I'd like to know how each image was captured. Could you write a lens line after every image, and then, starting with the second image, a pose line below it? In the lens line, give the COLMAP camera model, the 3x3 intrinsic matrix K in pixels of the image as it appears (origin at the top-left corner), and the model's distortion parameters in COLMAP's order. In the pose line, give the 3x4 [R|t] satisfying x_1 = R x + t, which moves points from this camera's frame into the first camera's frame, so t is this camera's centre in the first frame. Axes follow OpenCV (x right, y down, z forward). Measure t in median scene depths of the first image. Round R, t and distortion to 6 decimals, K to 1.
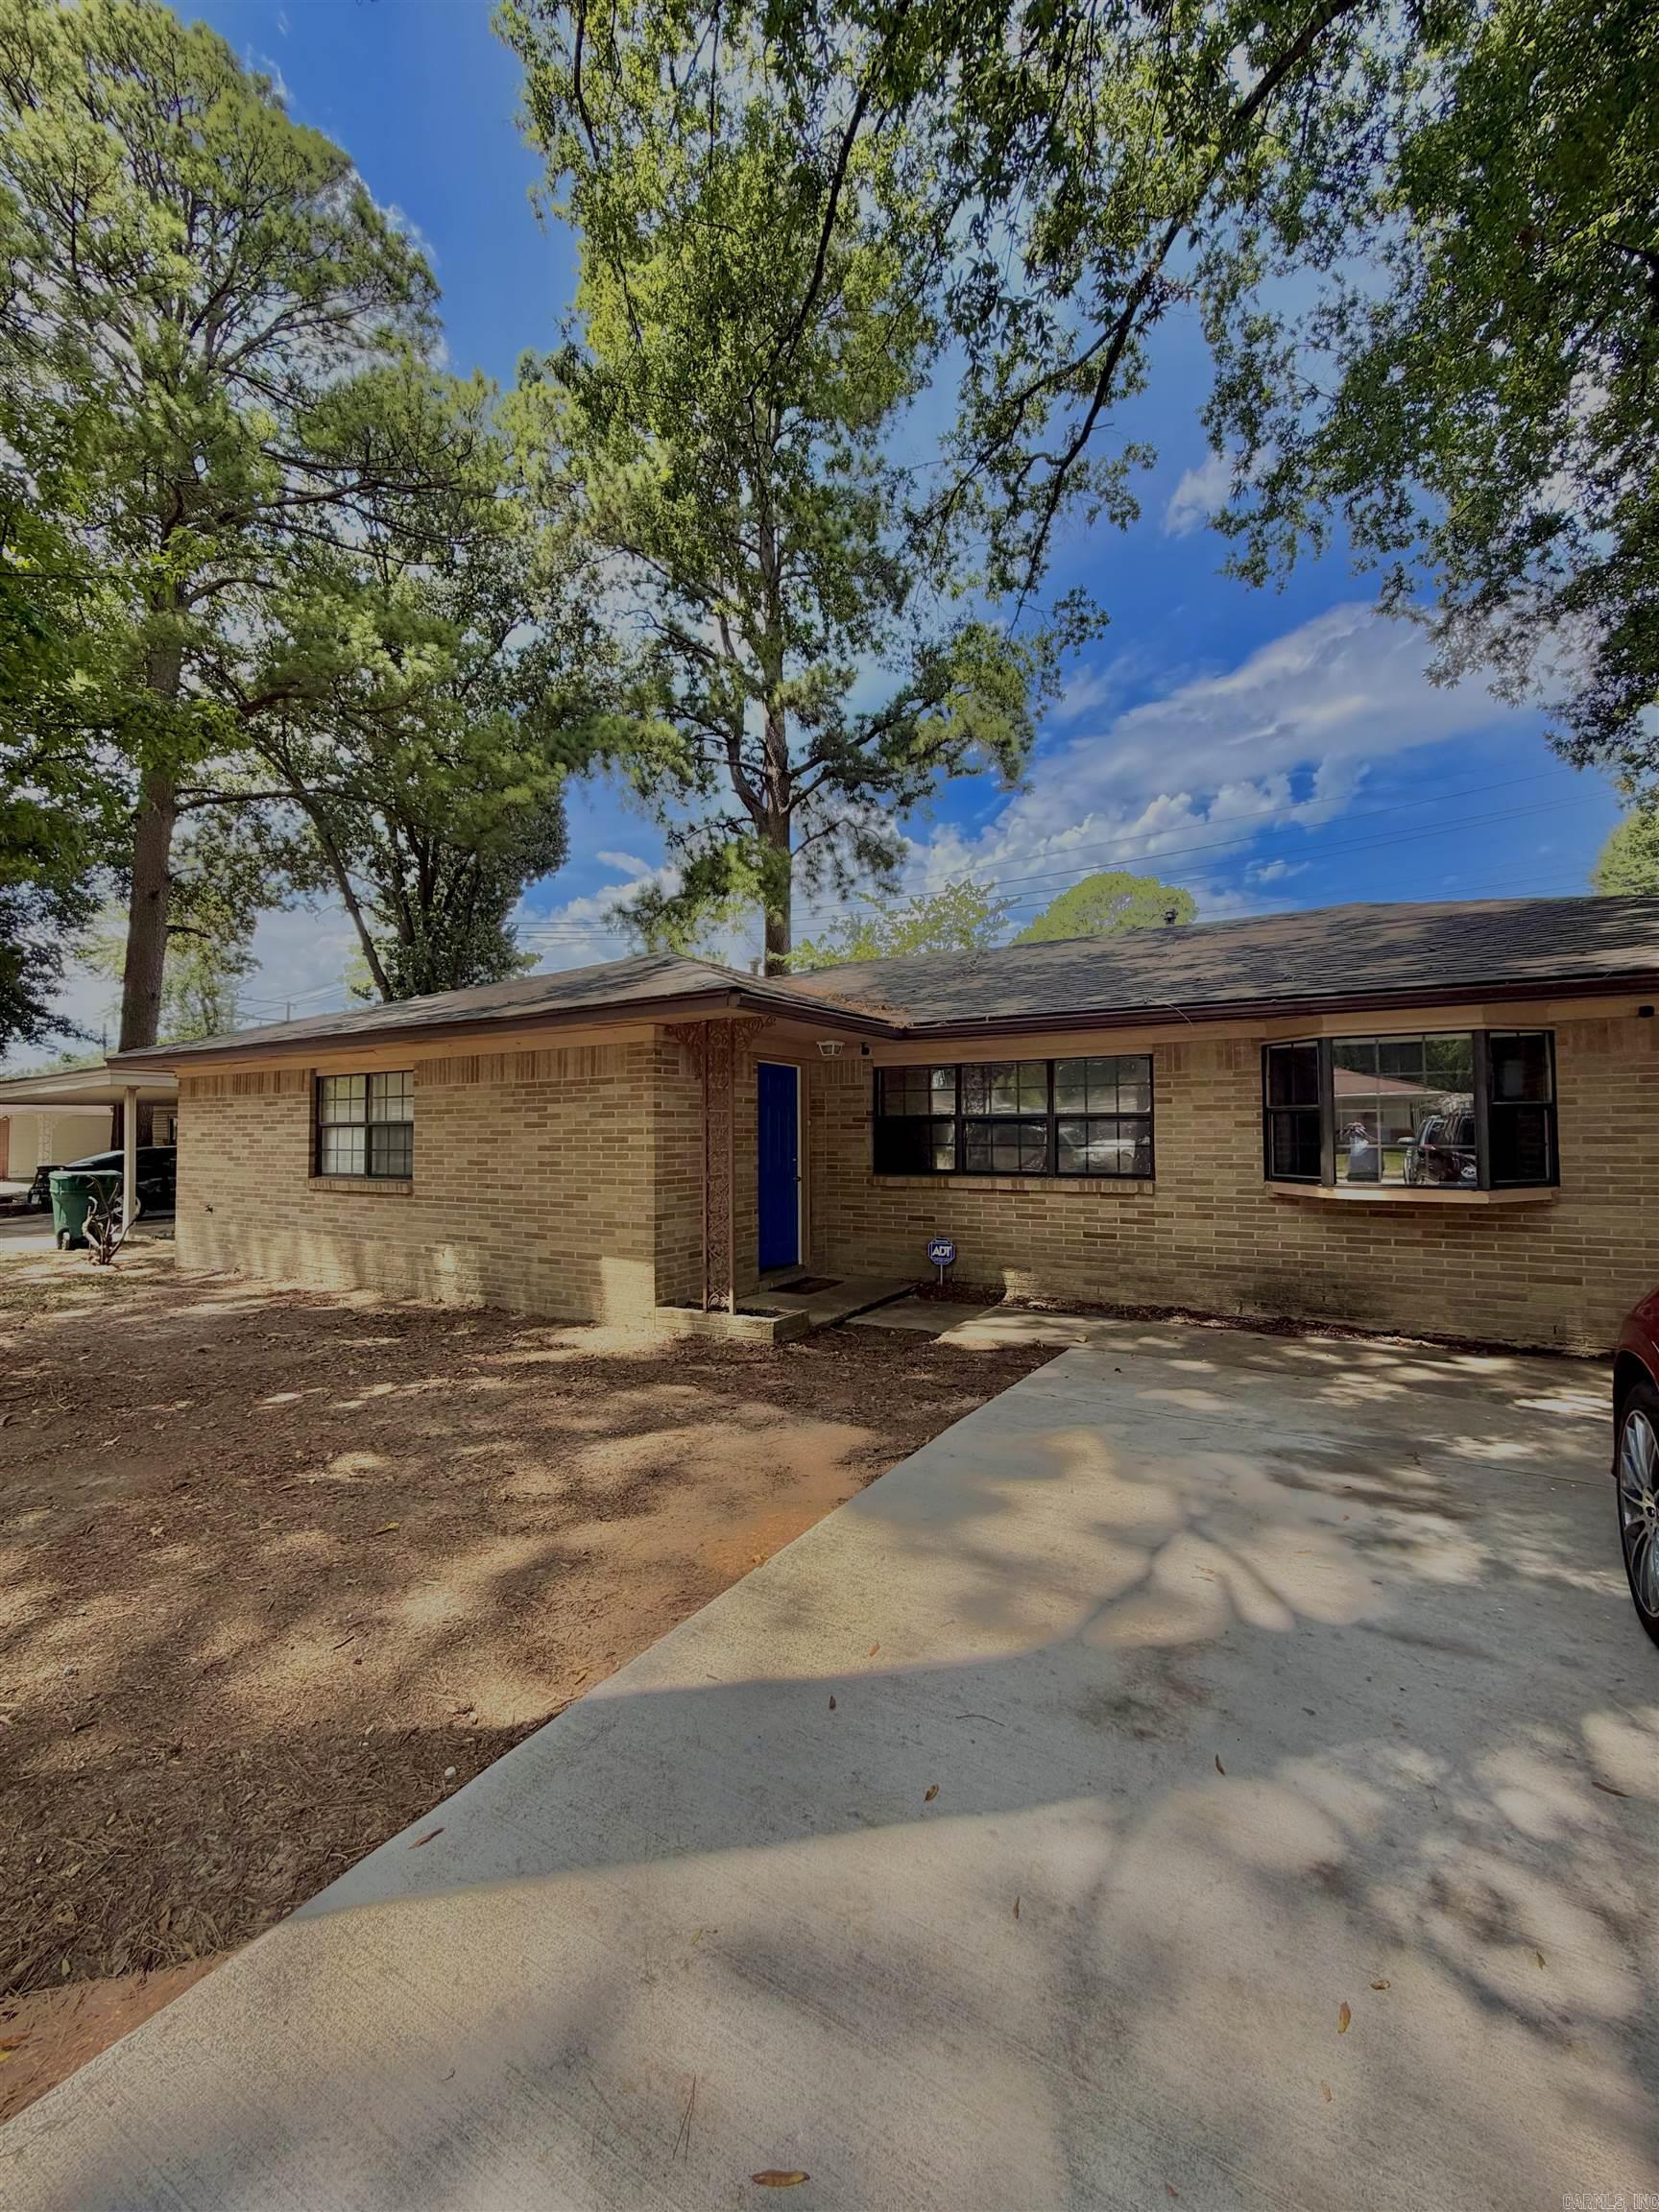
lens RADIAL K [[882.8, 0, 829.5], [0, 882.8, 1106.0], [0, 0, 1]] dist [-0.000420, 0.000015]
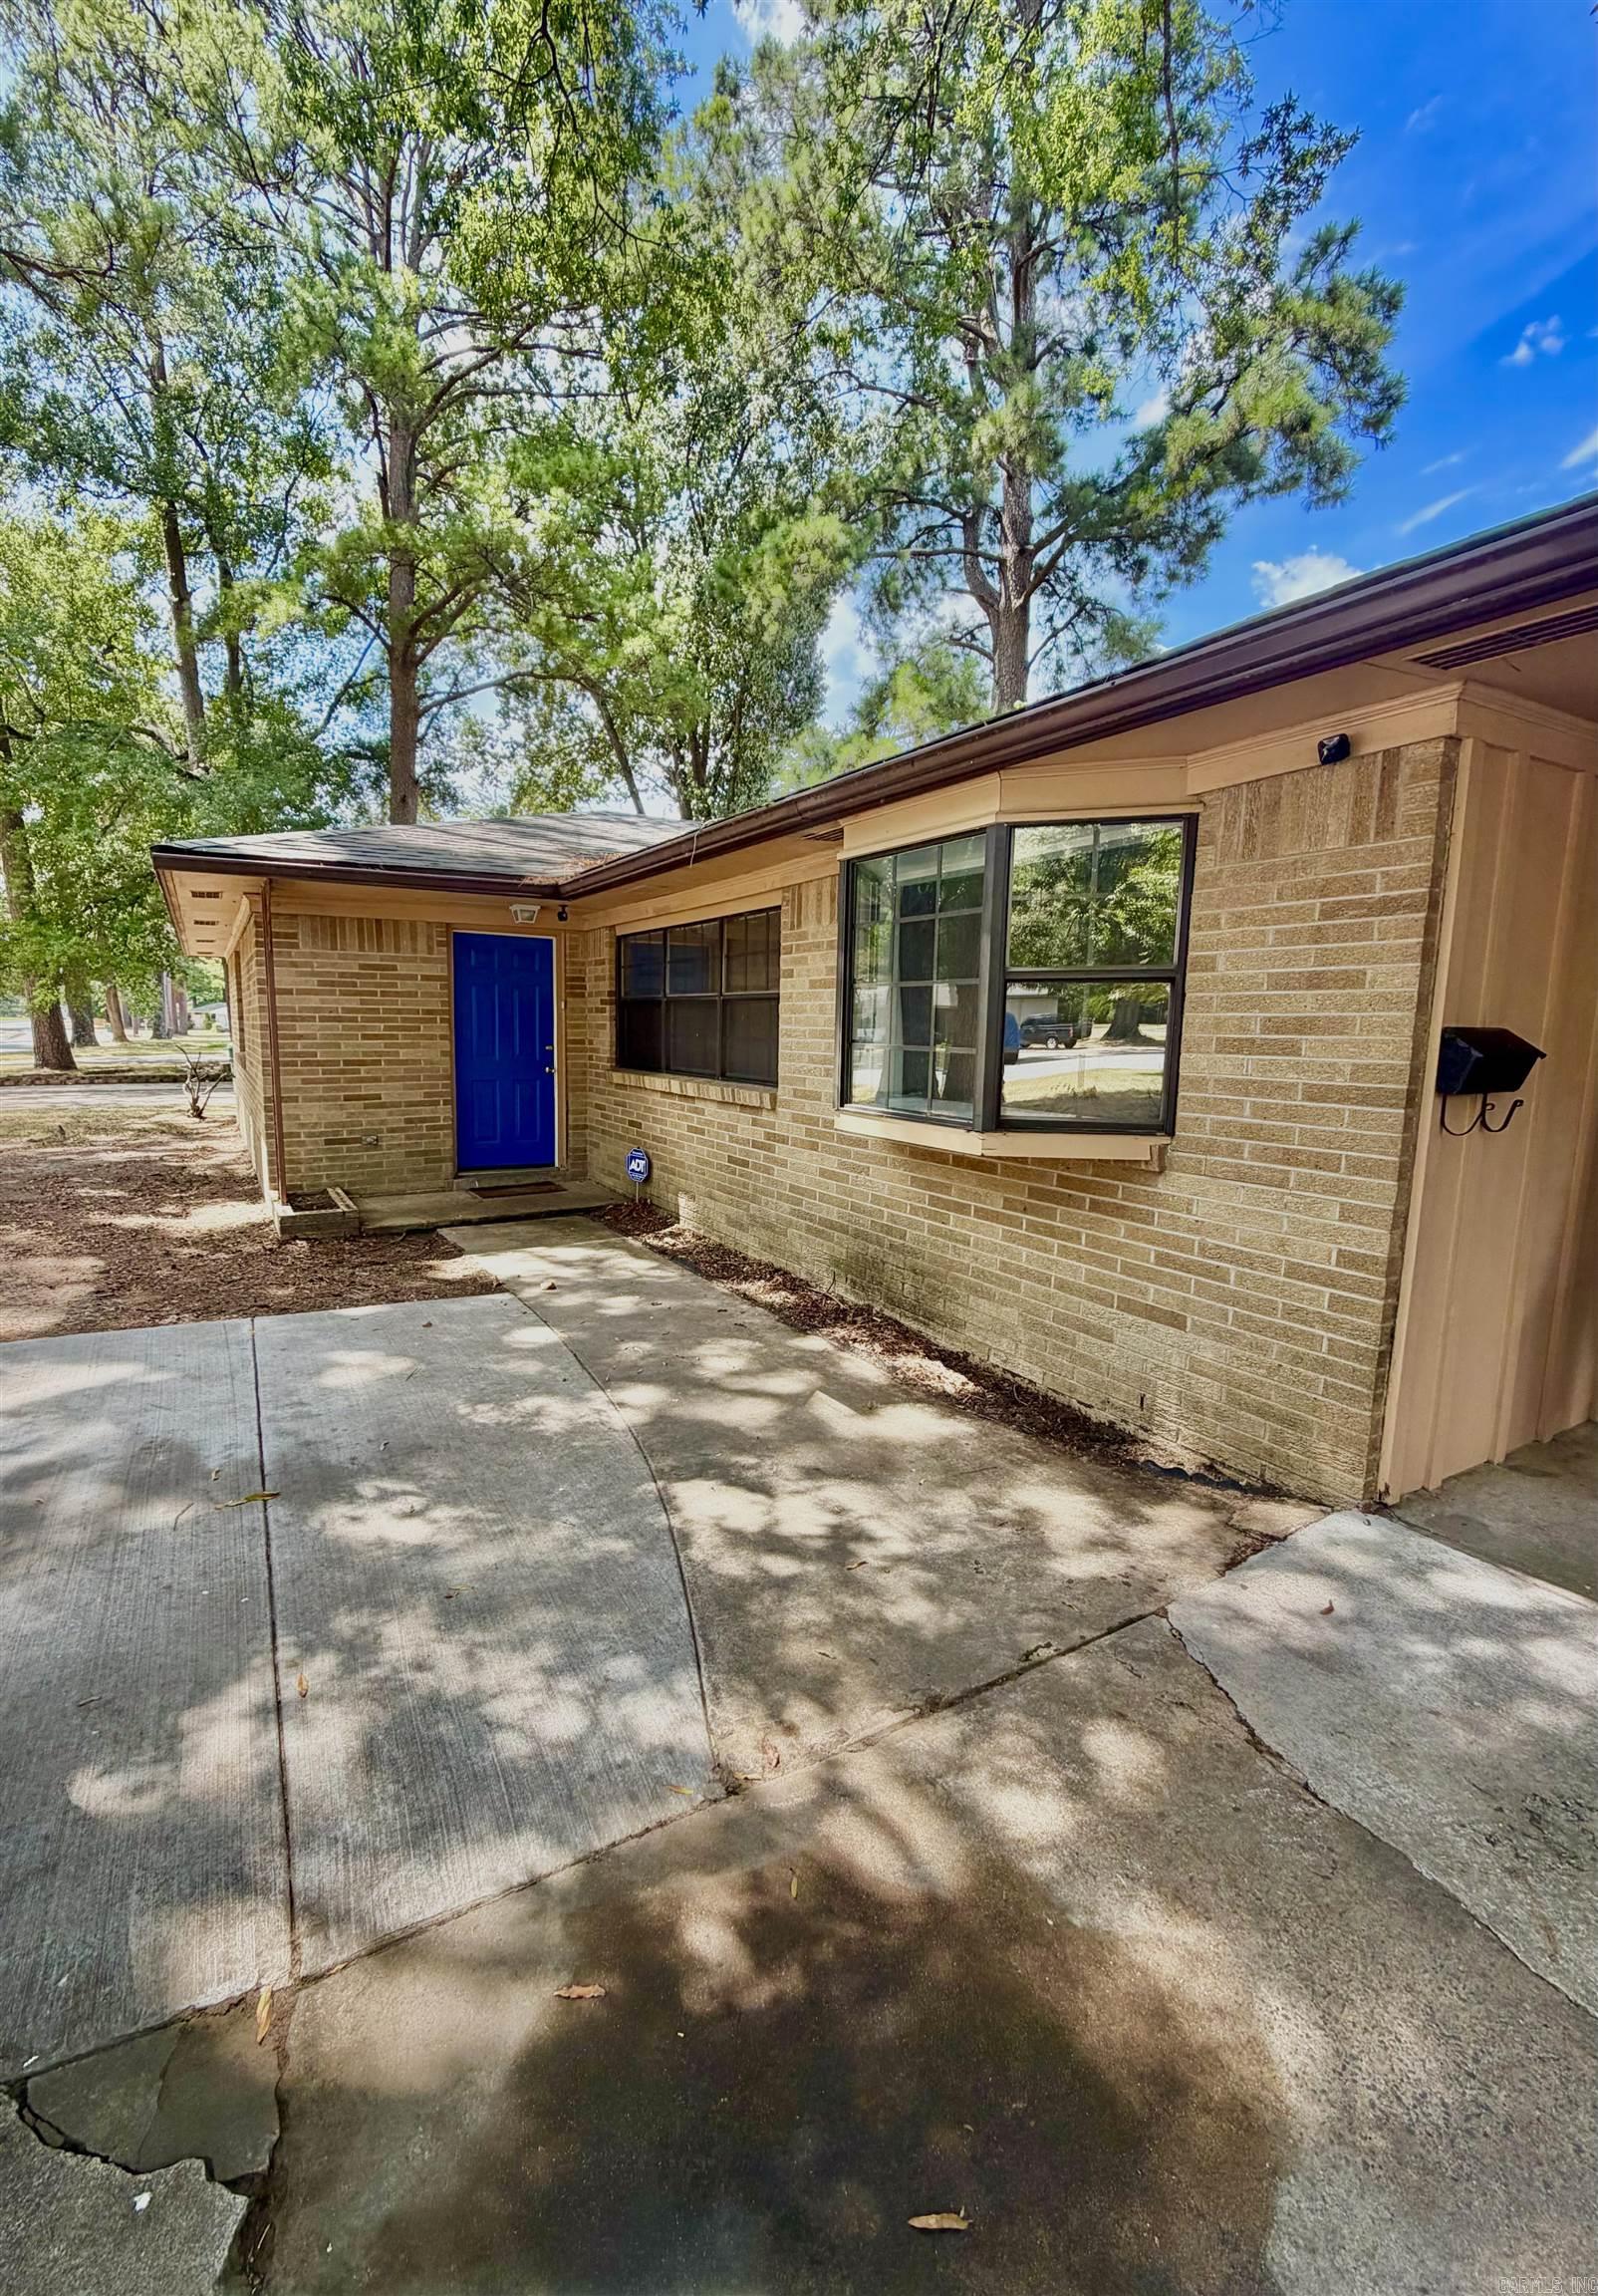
lens RADIAL K [[957.2, 0, 736.3], [0, 957.2, 1161.3], [0, 0, 1]] dist [-0.001564, -0.000041]
pose [[0.859406, 0.089931, -0.503322, 0.862804], [-0.001610, 0.984881, 0.173225, 0.010004], [0.511291, -0.148060, 0.846558, 0.394159]]
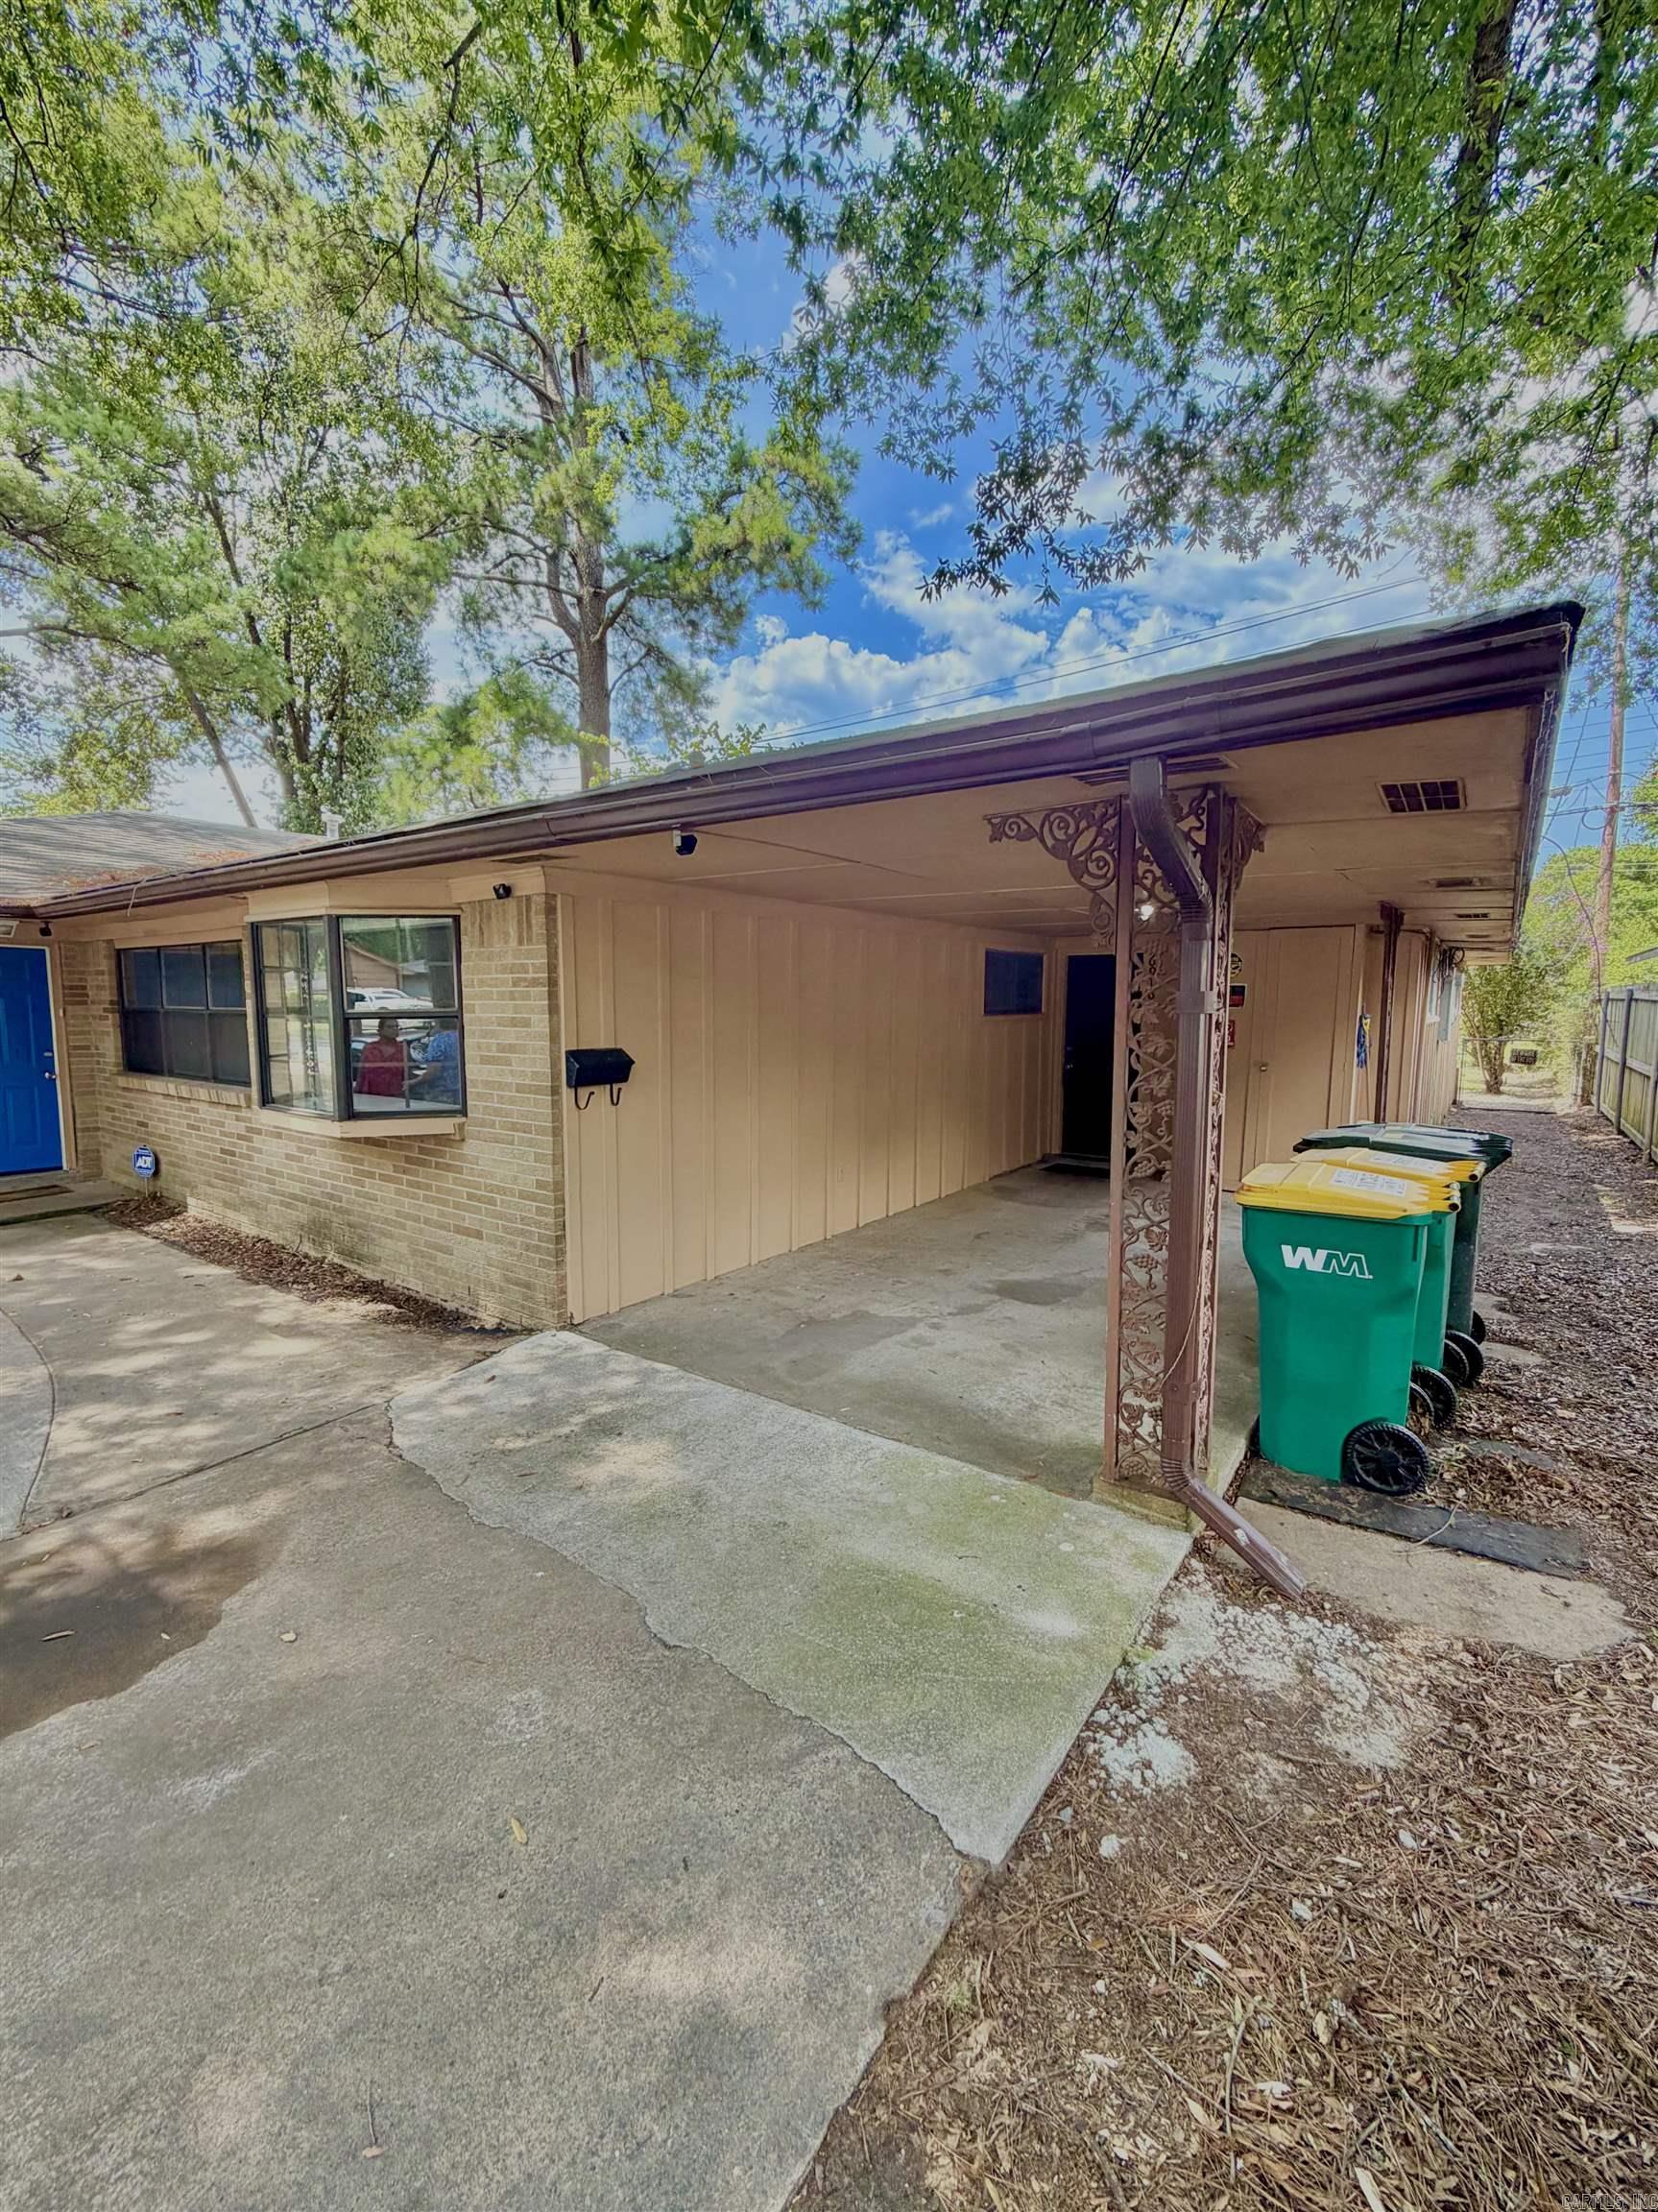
lens RADIAL K [[933.4, 0, 829.0], [0, 933.4, 1106.0], [0, 0, 1]] dist [-0.002455, -0.000171]
pose [[0.994902, 0.021392, -0.098547, 1.194902], [-0.007130, 0.989719, 0.142851, -0.039154], [0.100590, -0.141420, 0.984826, 0.205637]]
